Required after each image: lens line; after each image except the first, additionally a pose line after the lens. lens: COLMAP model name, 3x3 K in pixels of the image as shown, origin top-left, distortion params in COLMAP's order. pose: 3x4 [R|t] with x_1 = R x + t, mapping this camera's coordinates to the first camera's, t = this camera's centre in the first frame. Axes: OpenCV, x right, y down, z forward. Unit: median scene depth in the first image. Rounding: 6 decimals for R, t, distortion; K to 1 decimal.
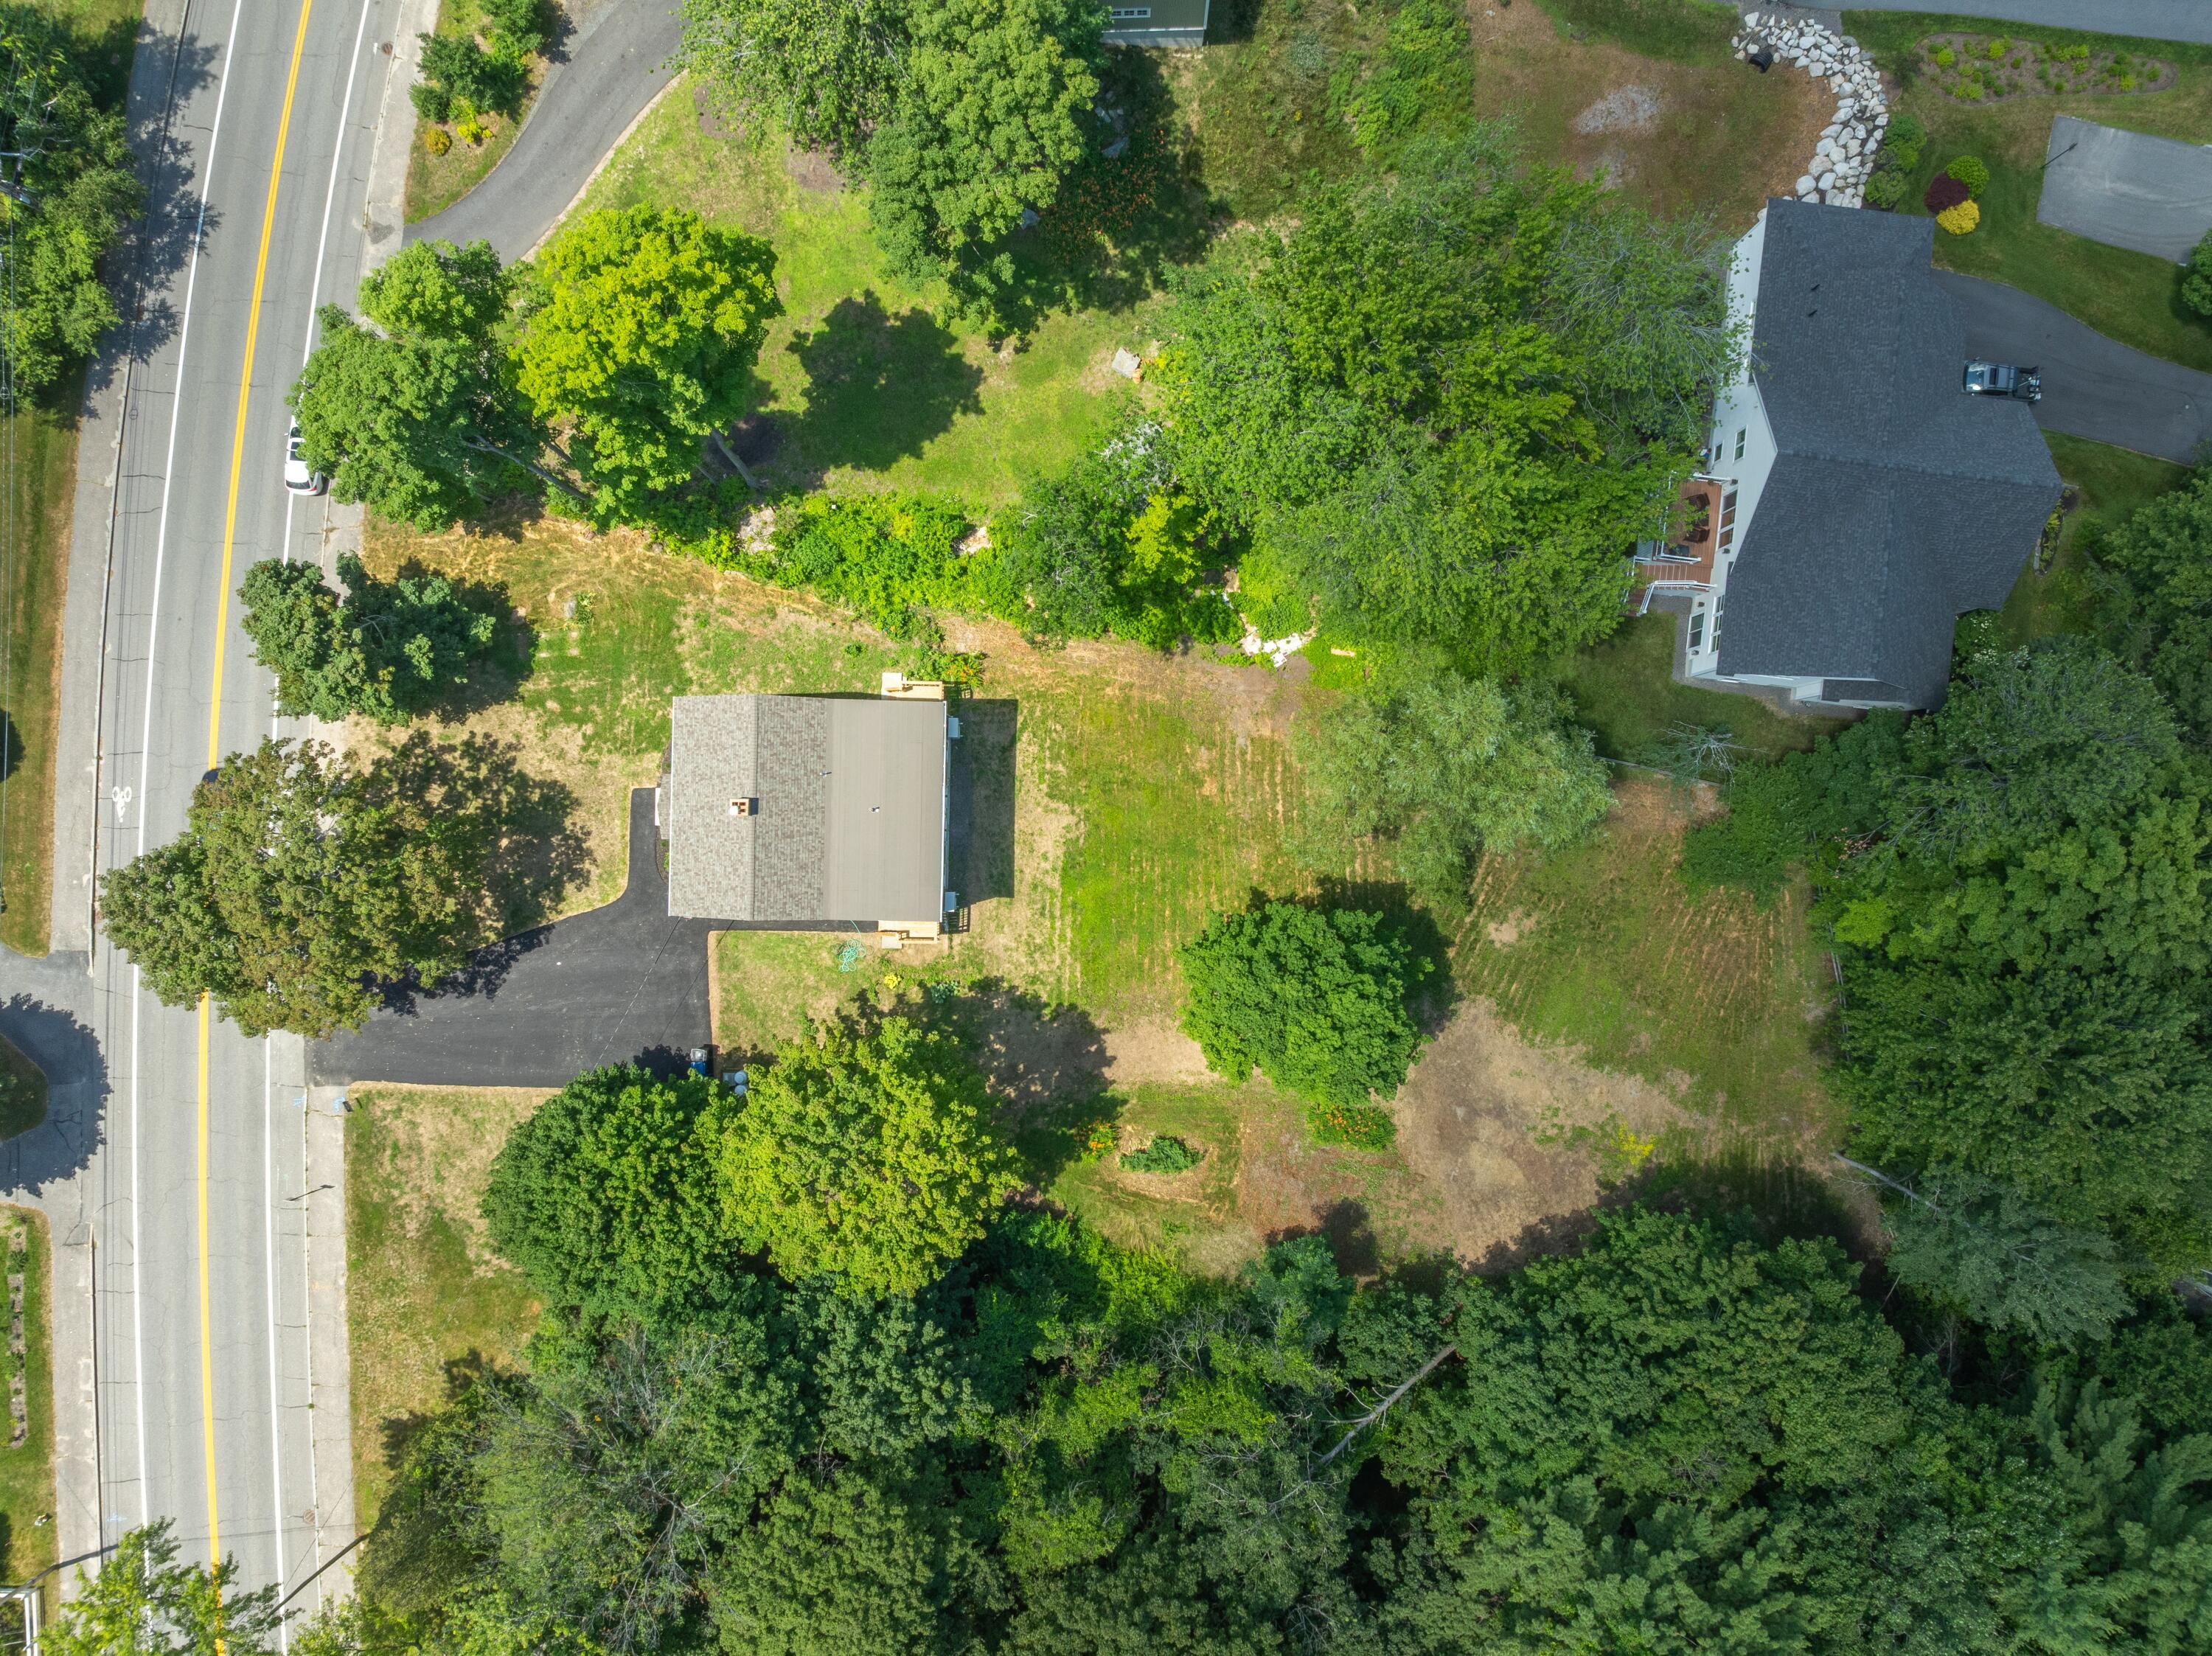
lens RADIAL K [[1572.0, 0, 1102.7], [0, 1572.0, 826.4], [0, 0, 1]] dist [-0.042421, 0.007900]
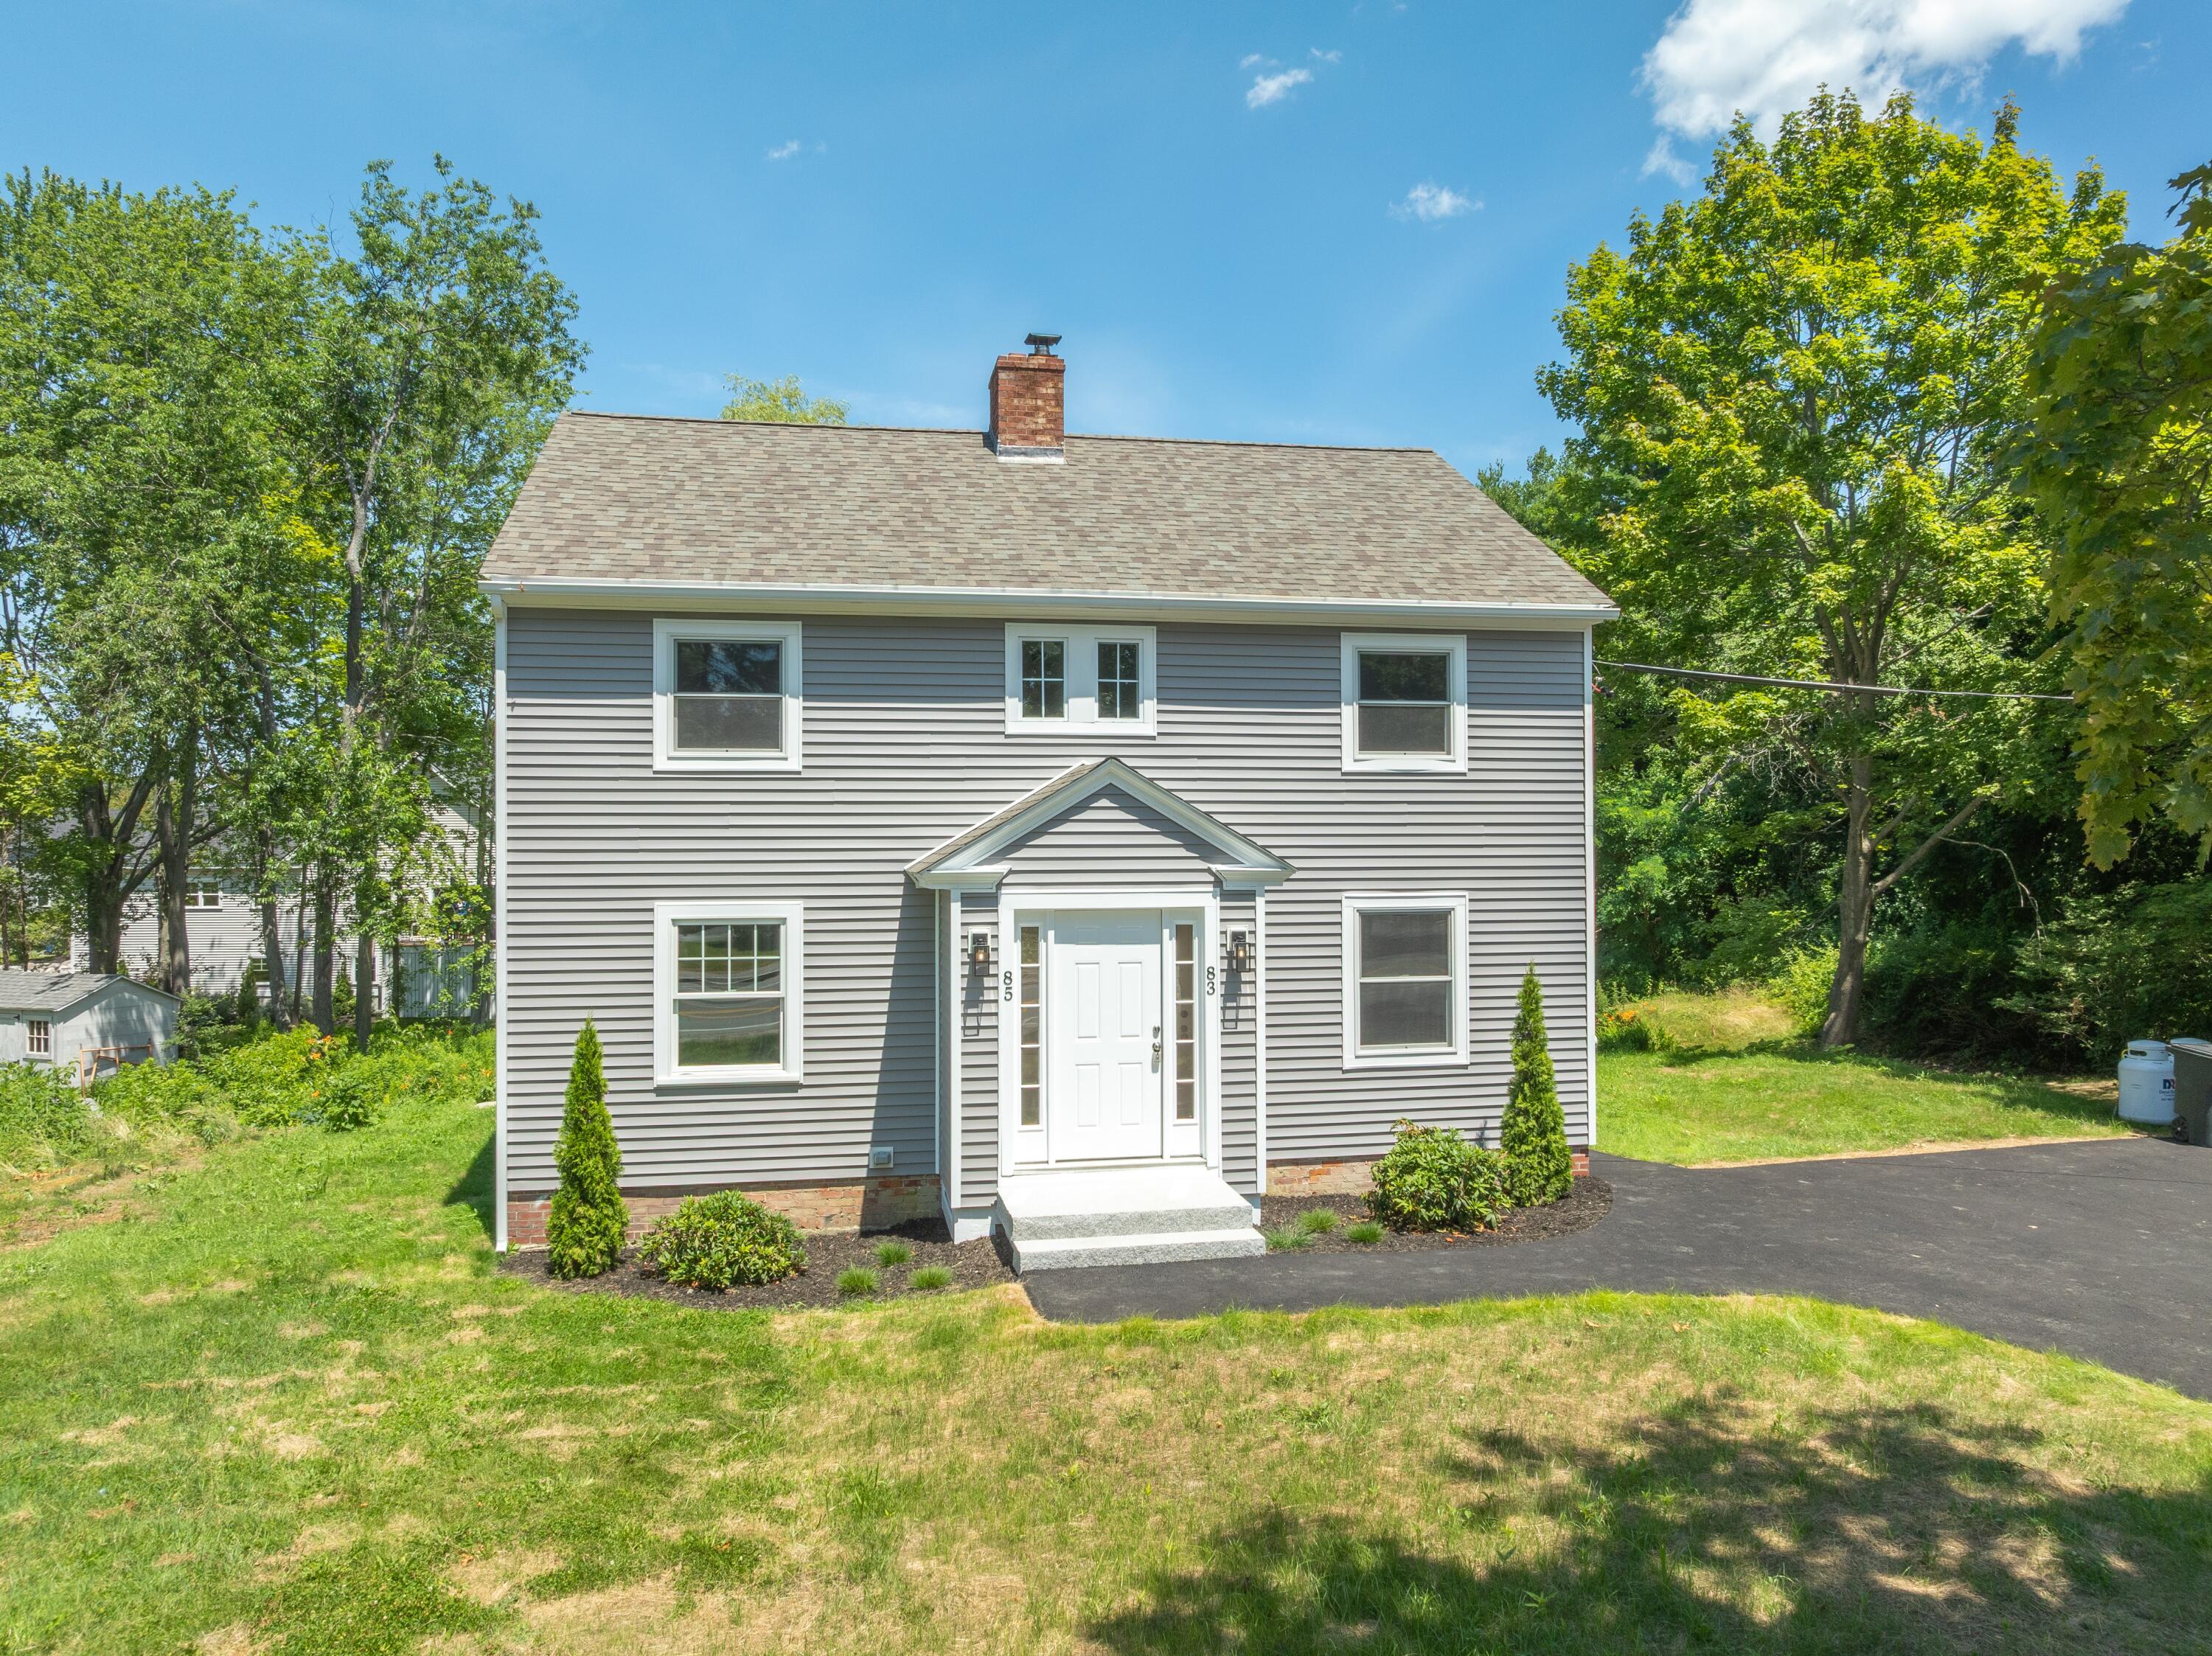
lens RADIAL K [[1572.0, 0, 1091.7], [0, 1572.0, 816.8], [0, 0, 1]] dist [-0.042421, 0.007900]
pose [[-0.200842, 0.026130, 0.979275, -0.426194], [0.979538, -0.007863, 0.201106, -0.045720], [0.012955, 0.999628, -0.024016, 0.956660]]
